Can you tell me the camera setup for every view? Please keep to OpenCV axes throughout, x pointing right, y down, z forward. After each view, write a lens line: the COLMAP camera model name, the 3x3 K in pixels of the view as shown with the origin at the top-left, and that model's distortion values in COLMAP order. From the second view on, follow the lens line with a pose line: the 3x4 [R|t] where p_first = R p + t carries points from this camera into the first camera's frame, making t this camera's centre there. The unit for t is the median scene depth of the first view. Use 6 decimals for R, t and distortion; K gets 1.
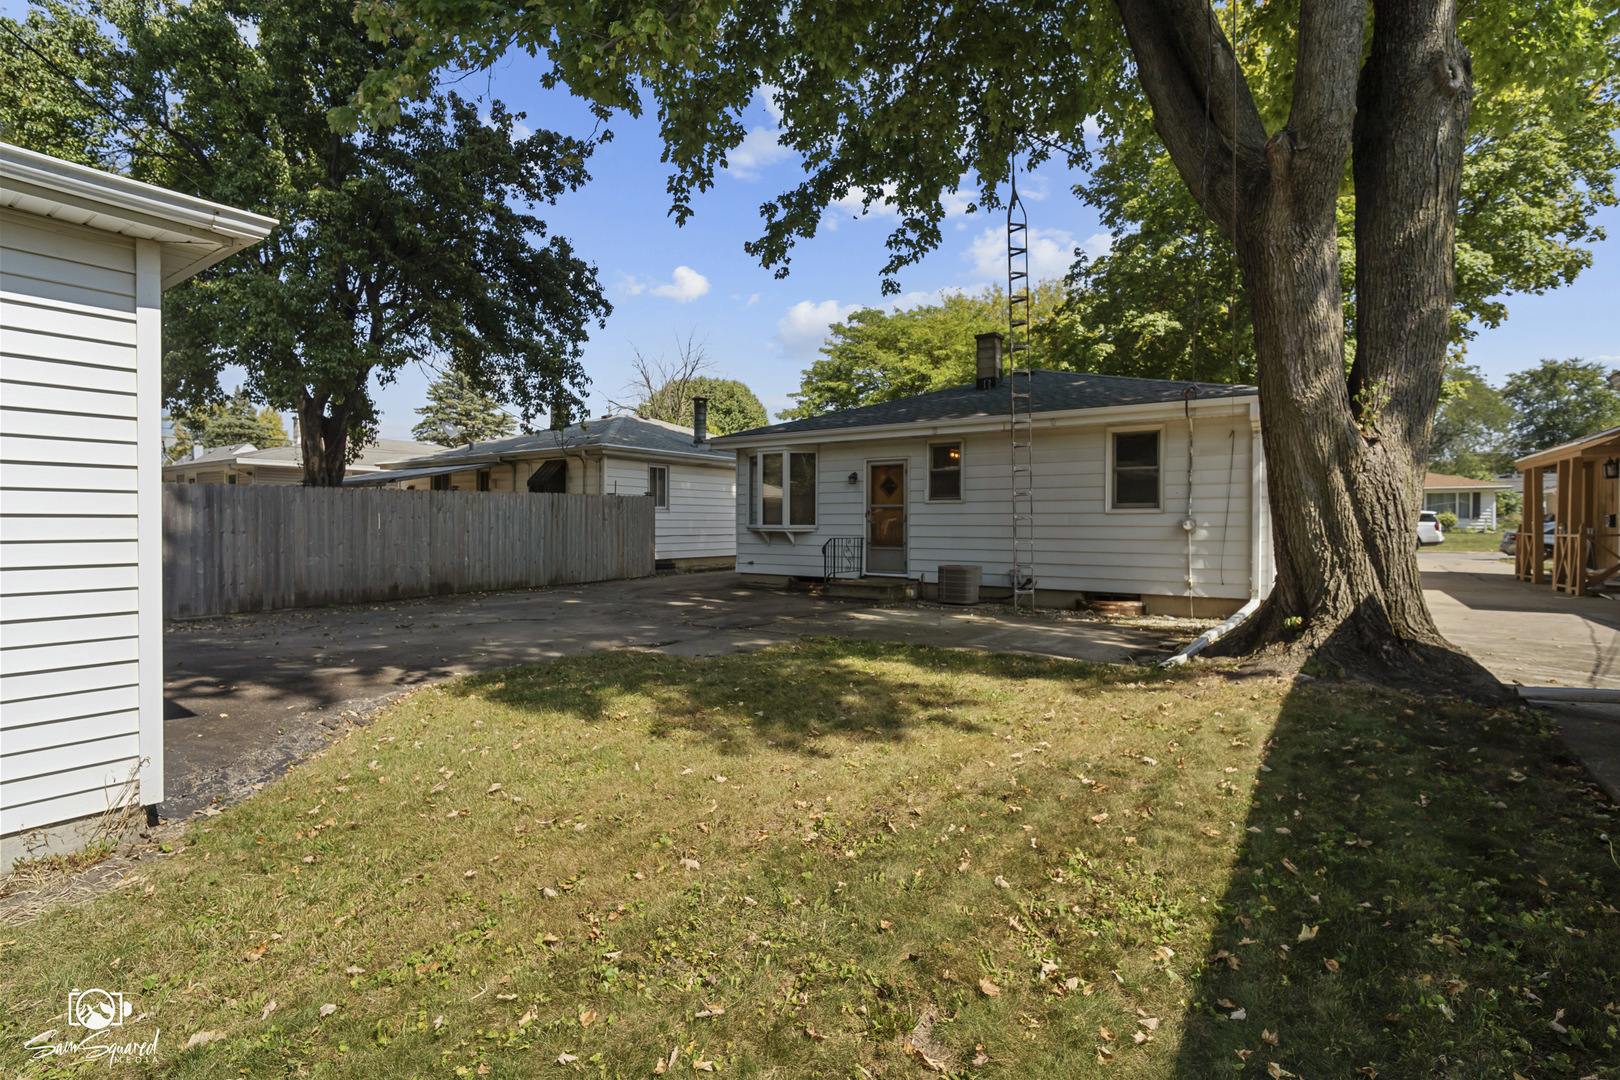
lens RADIAL K [[772.2, 0, 809.6], [0, 772.2, 531.7], [0, 0, 1]] dist [-0.001680, 0.000048]
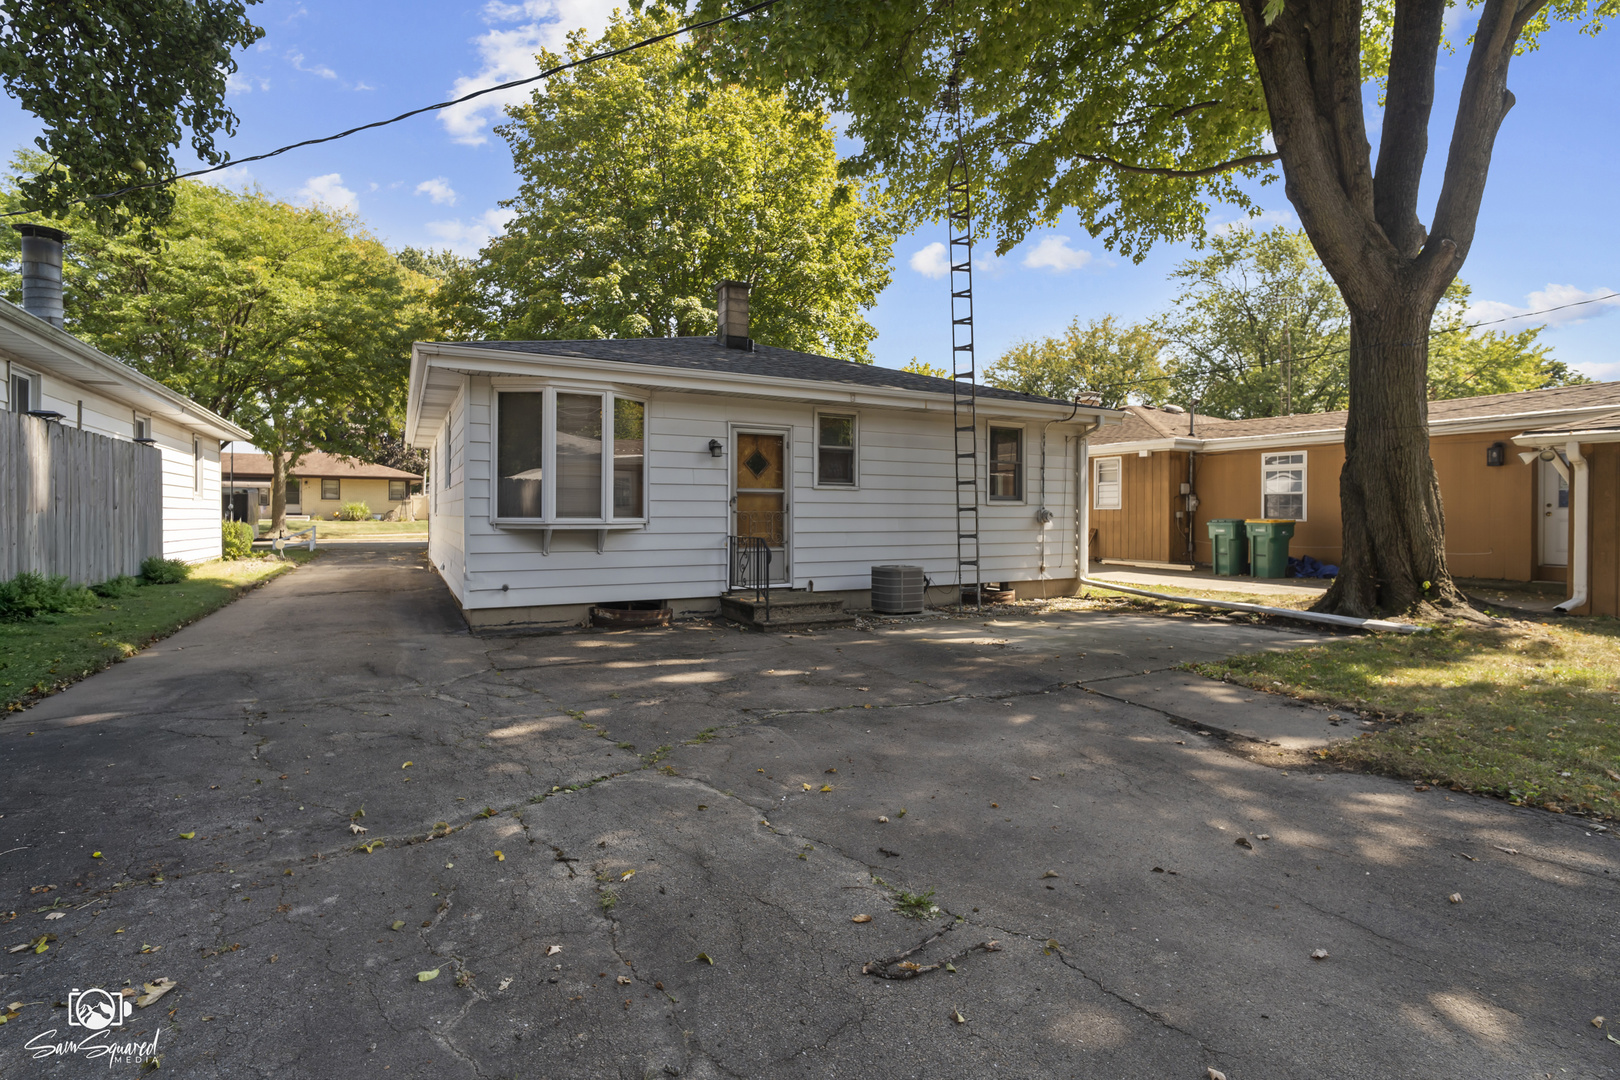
lens RADIAL K [[772.2, 0, 809.8], [0, 772.2, 528.9], [0, 0, 1]] dist [-0.001680, 0.000048]
pose [[0.449056, -0.012601, 0.893415, -0.532864], [0.016121, 0.999852, 0.006000, -0.001363], [-0.893358, 0.011709, 0.449193, 0.648593]]
